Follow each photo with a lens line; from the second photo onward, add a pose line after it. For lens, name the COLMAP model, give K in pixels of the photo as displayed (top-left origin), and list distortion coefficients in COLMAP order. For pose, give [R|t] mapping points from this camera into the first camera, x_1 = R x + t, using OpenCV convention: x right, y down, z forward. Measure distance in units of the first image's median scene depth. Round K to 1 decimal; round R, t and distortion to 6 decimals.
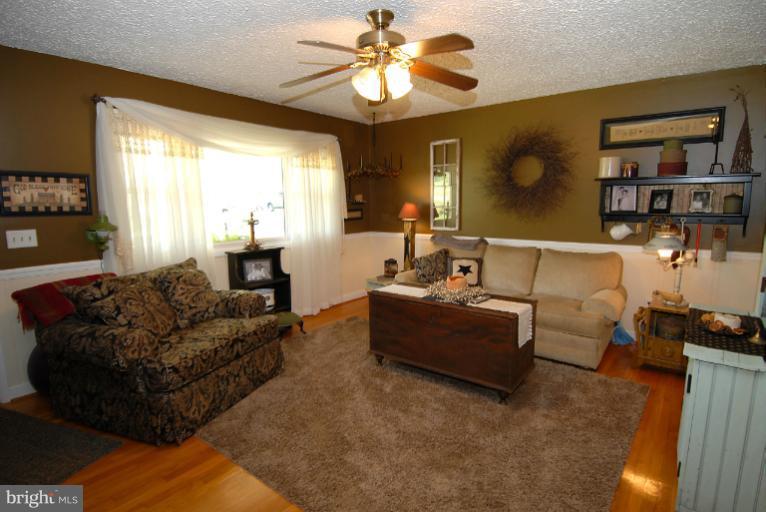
lens RADIAL K [[400.7, 0, 386.2], [0, 400.7, 259.3], [0, 0, 1]] dist [0.001478, -0.009540]
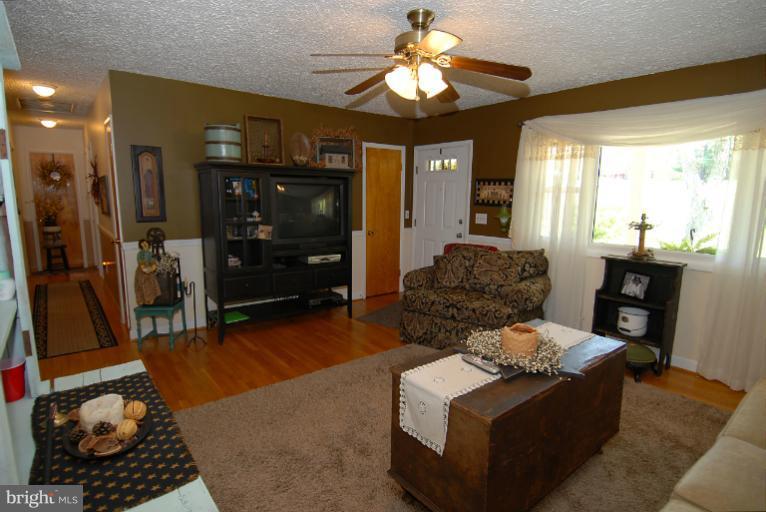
lens RADIAL K [[400.7, 0, 385.4], [0, 400.7, 256.8], [0, 0, 1]] dist [0.001478, -0.009540]
pose [[-0.235566, 0.151890, -0.959916, 0.764722], [-0.154967, 0.969204, 0.191389, -0.140035], [0.959424, 0.193840, -0.204773, 0.873341]]
